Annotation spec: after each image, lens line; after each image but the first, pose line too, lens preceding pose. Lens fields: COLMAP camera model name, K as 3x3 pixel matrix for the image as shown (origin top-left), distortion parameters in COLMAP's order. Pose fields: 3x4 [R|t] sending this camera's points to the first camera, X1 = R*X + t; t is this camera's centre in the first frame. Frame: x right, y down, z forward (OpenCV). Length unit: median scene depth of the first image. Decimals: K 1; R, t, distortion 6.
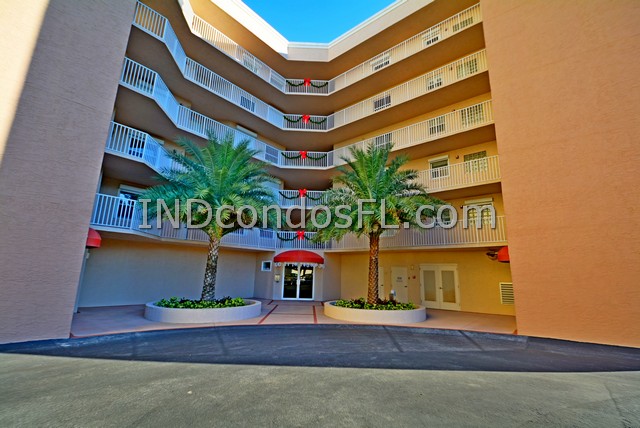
lens RADIAL K [[282.2, 0, 321.2], [0, 282.2, 214.7], [0, 0, 1]] dist [-0.009579, -0.009285]
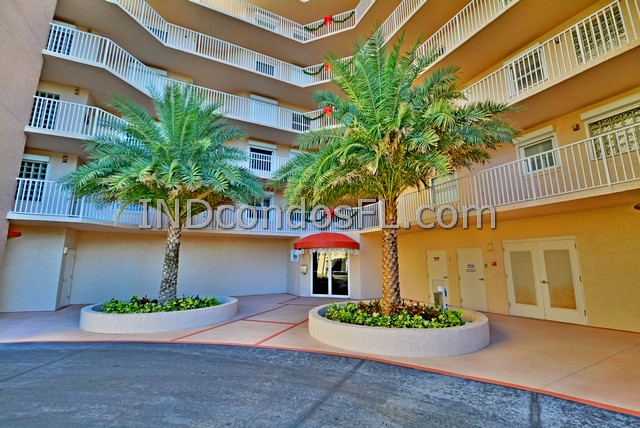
lens RADIAL K [[282.2, 0, 320.7], [0, 282.2, 213.2], [0, 0, 1]] dist [-0.009579, -0.009285]
pose [[0.924686, -0.092622, -0.369292, 0.222340], [0.102674, 0.994686, 0.007612, 0.073334], [0.366624, -0.044955, 0.929282, 0.318716]]
